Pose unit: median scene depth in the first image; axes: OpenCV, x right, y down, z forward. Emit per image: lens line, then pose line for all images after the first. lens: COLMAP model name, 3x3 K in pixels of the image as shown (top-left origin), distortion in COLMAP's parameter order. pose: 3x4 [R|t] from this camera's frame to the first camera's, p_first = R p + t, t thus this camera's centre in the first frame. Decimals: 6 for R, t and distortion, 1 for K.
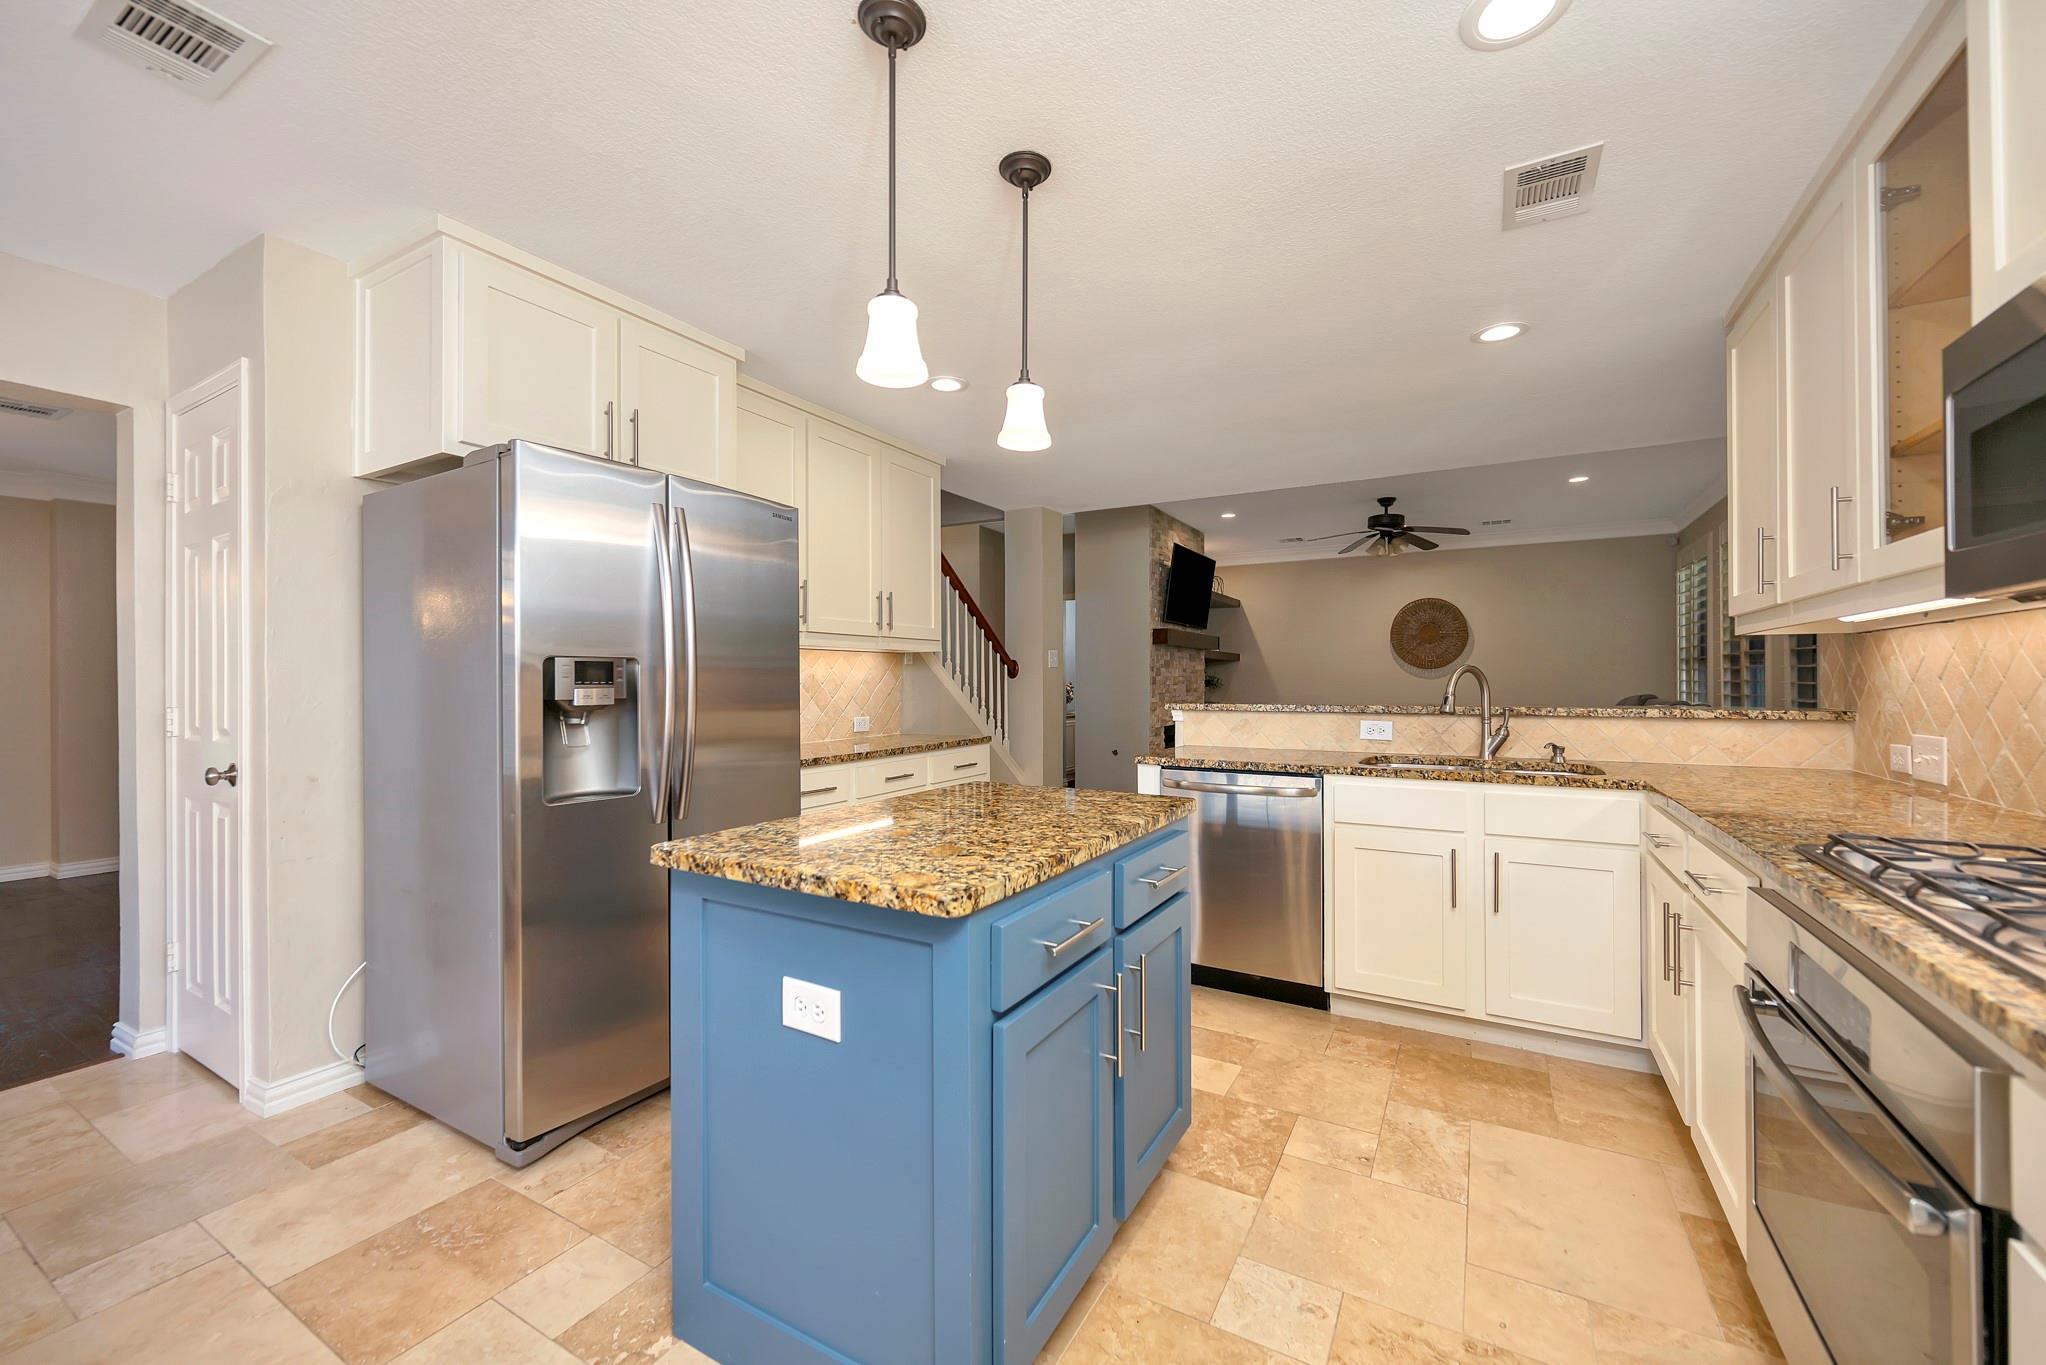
lens RADIAL K [[804.6, 0, 1019.8], [0, 804.6, 686.4], [0, 0, 1]] dist [0.004084, 0.000287]
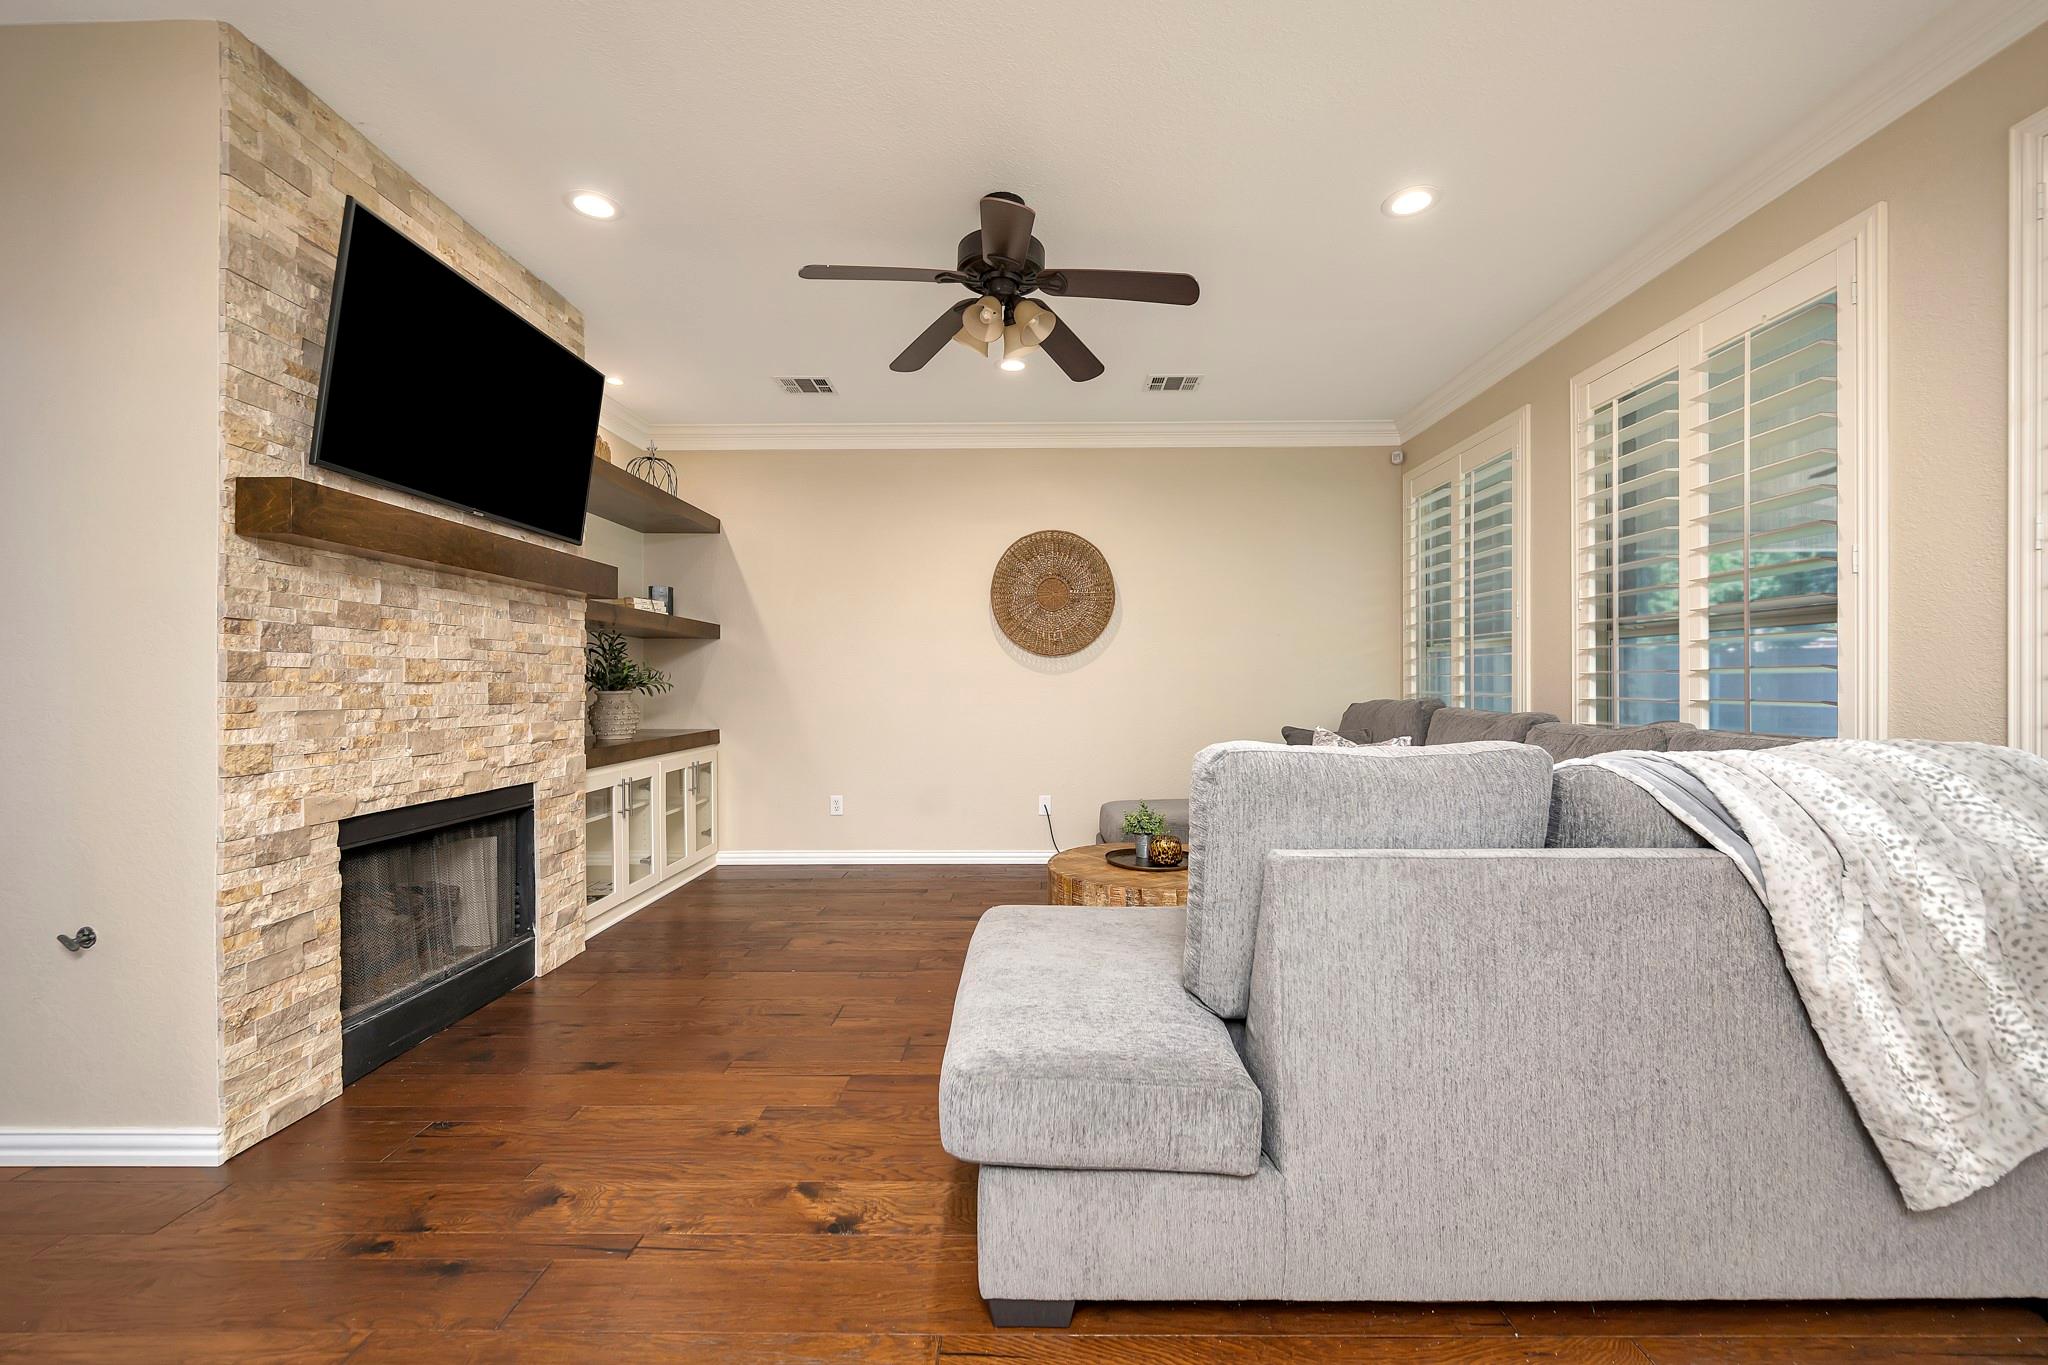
lens RADIAL K [[805.4, 0, 1029.3], [0, 805.4, 688.8], [0, 0, 1]] dist [0.004084, 0.000287]
pose [[0.874880, 0.000920, 0.484339, 0.225748], [0.001129, 0.999992, -0.003940, 0.002455], [-0.484338, 0.003994, 0.874872, 0.524342]]
